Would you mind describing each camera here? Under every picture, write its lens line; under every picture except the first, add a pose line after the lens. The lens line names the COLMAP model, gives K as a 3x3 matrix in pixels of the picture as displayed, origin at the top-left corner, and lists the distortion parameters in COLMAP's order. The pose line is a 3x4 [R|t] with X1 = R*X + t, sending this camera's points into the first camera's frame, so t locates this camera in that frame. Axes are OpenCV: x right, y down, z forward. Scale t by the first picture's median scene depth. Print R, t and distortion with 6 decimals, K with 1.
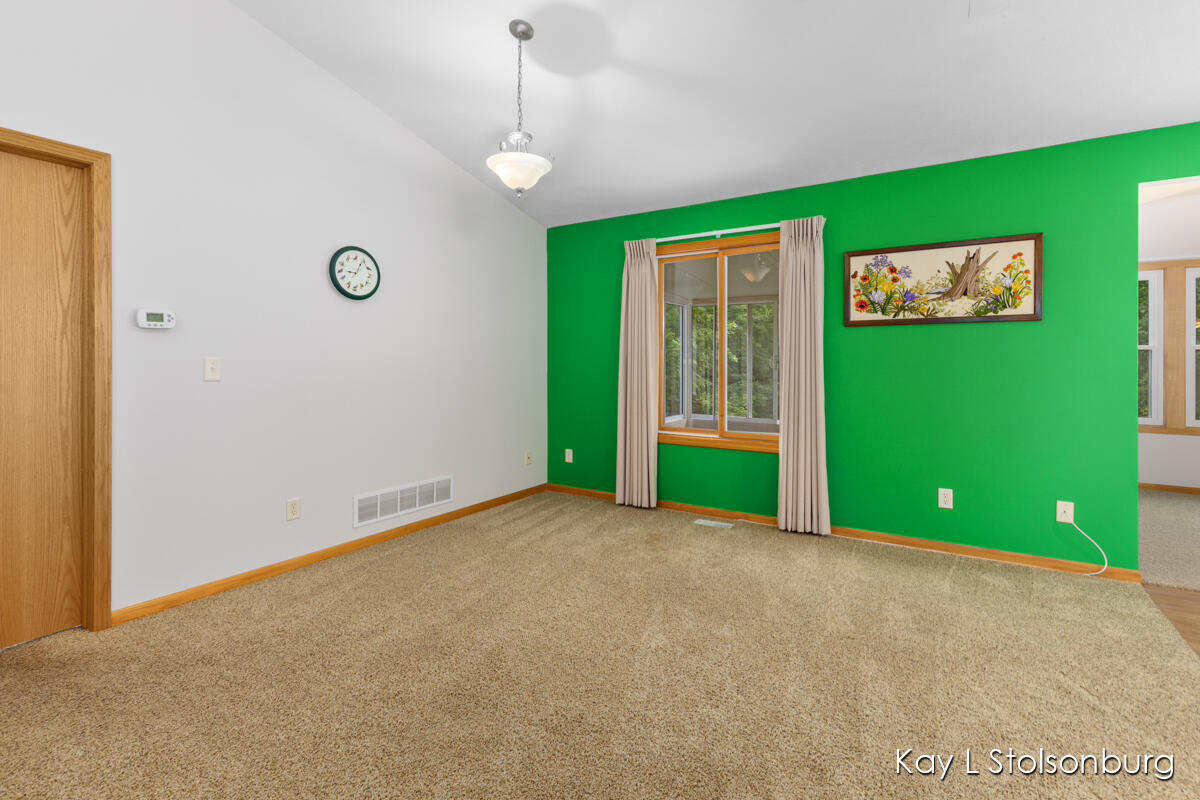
lens RADIAL K [[539.1, 0, 623.0], [0, 539.1, 364.9], [0, 0, 1]] dist [0.000845, -0.000271]
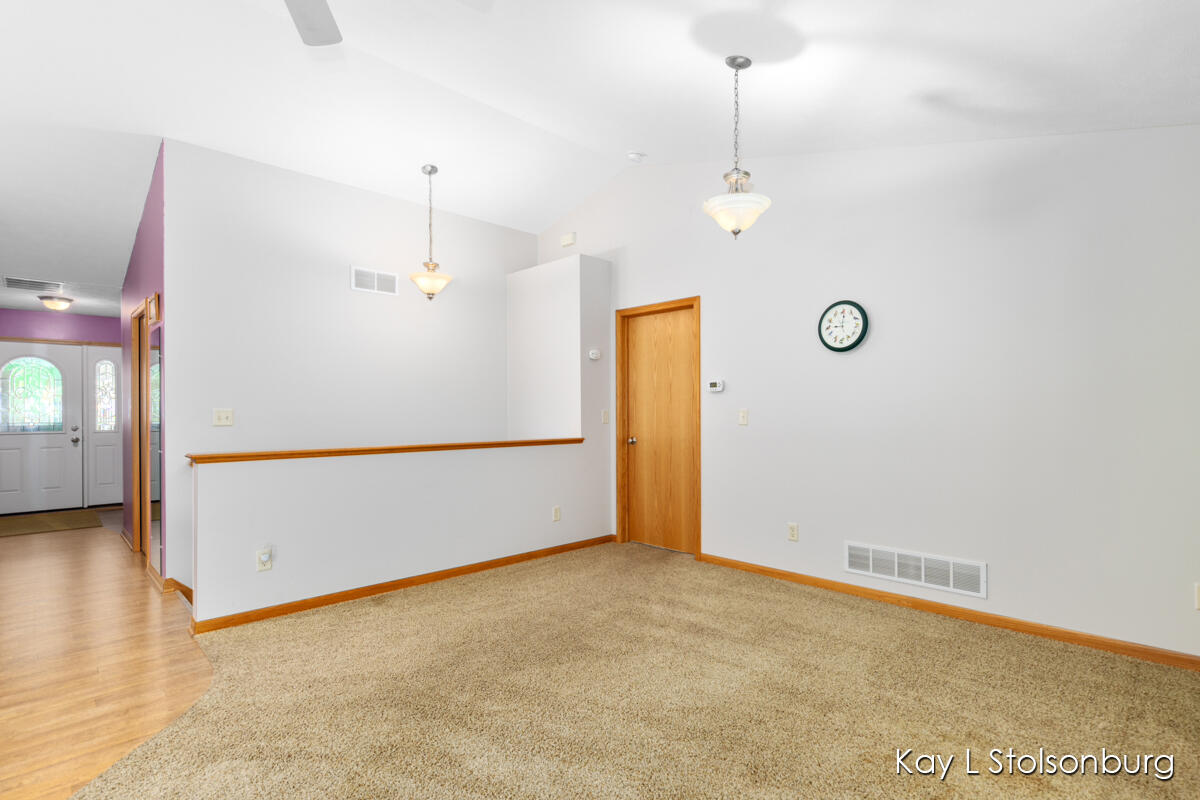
lens RADIAL K [[582.9, 0, 603.6], [0, 582.9, 403.6], [0, 0, 1]] dist [-0.003718, -0.000204]
pose [[-0.246777, 0.001445, -0.969071, 0.708858], [0.010583, 0.999943, -0.001204, -0.024569], [0.969015, -0.010553, -0.246778, 0.832870]]
